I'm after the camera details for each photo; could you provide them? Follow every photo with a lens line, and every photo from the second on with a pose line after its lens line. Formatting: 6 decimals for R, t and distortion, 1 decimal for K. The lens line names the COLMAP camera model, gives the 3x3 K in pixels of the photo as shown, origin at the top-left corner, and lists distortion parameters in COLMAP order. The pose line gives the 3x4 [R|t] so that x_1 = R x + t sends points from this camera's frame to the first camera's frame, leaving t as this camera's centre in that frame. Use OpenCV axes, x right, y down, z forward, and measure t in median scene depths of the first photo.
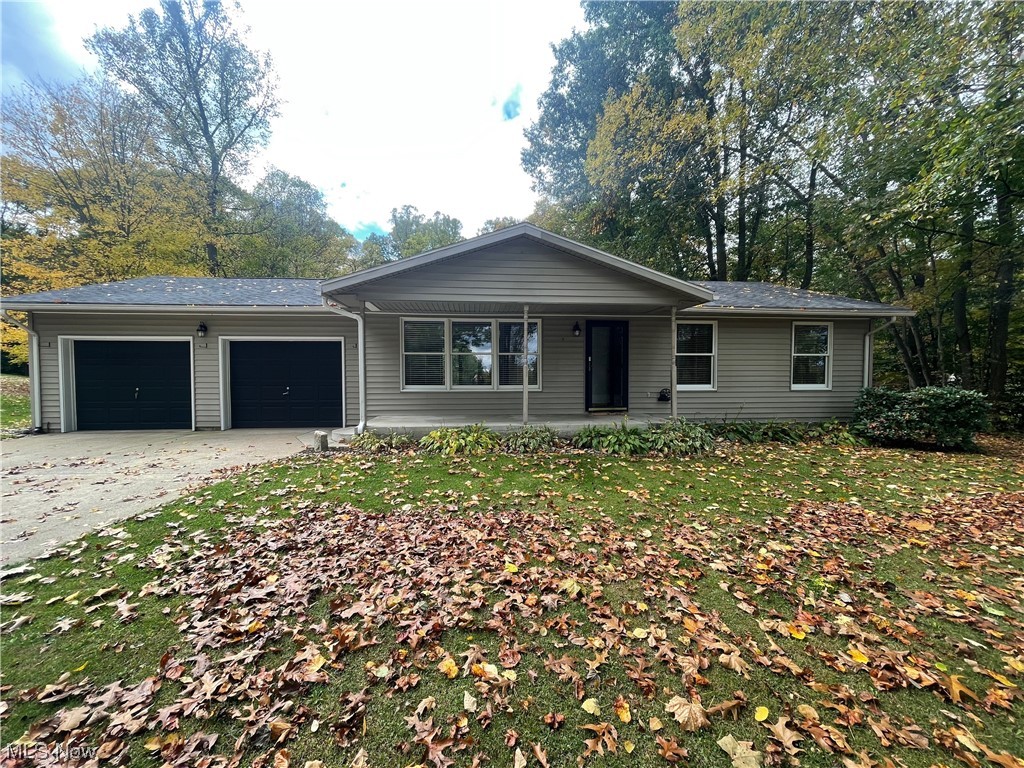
lens RADIAL K [[415.3, 0, 512.0], [0, 415.3, 384.0], [0, 0, 1]] dist [-0.000403, 0.000471]
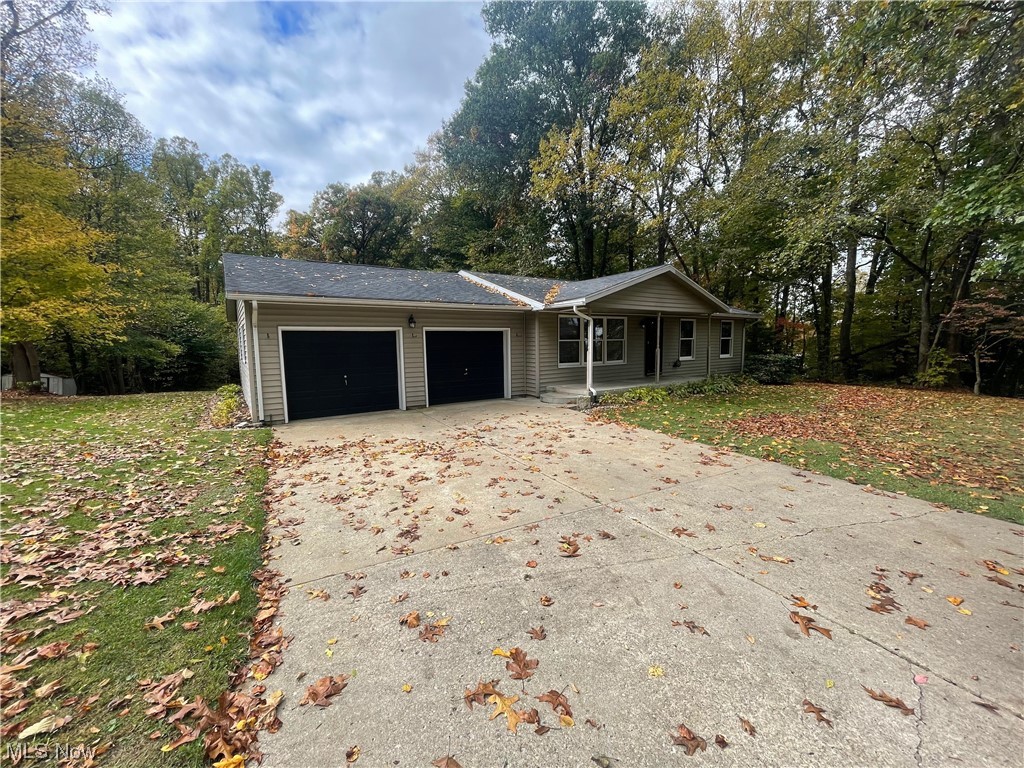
lens RADIAL K [[415.3, 0, 512.0], [0, 415.3, 384.0], [0, 0, 1]] dist [-0.000403, 0.000471]
pose [[0.869417, -0.062224, 0.490145, -1.041473], [0.030251, 0.996881, 0.072896, -0.032759], [-0.493152, -0.048549, 0.868587, -0.137220]]
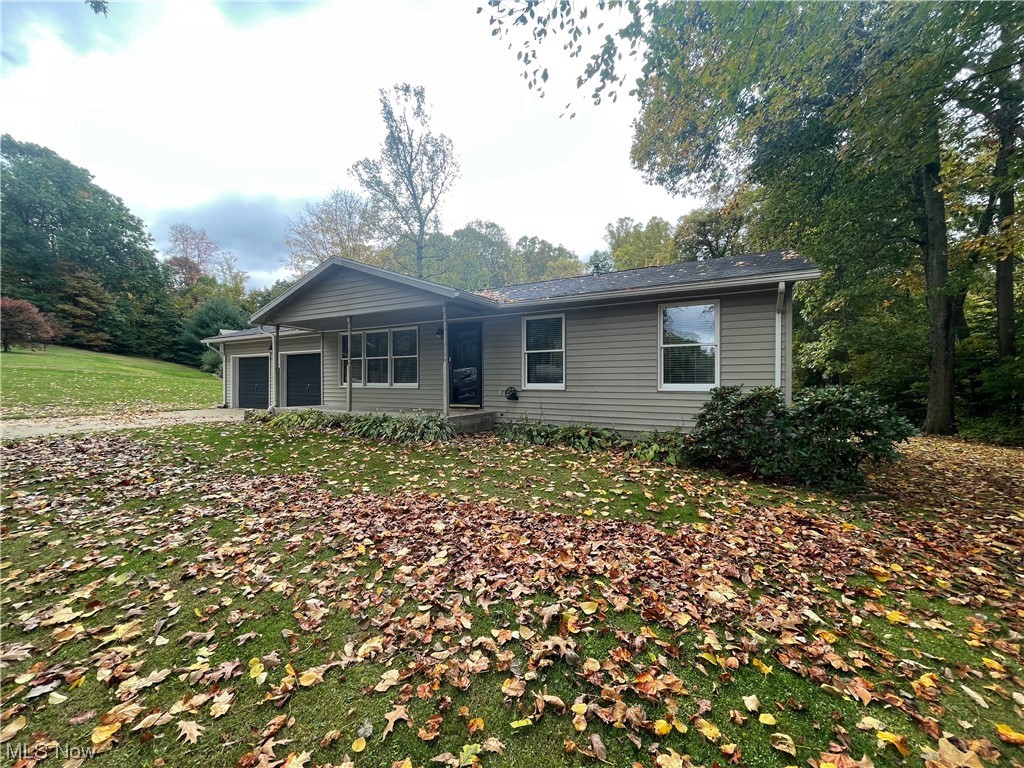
lens RADIAL K [[415.3, 0, 512.0], [0, 415.3, 384.0], [0, 0, 1]] dist [-0.000403, 0.000471]
pose [[0.826215, 0.003458, -0.563345, 0.918578], [-0.019168, 0.999575, -0.021978, 0.025453], [0.563029, 0.028957, 0.825930, 0.188024]]
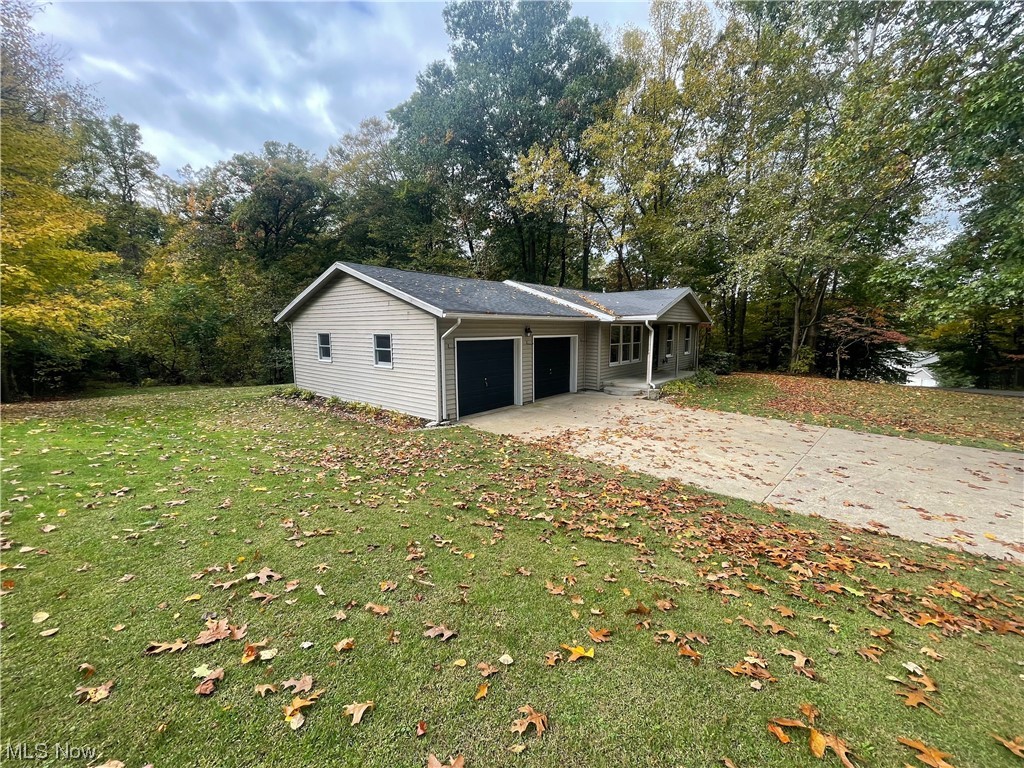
lens RADIAL K [[415.3, 0, 512.0], [0, 415.3, 384.0], [0, 0, 1]] dist [-0.000403, 0.000471]
pose [[0.693845, -0.096859, 0.713581, -1.717953], [0.026426, 0.993670, 0.109182, -0.105193], [-0.719640, -0.056898, 0.692013, 0.077509]]
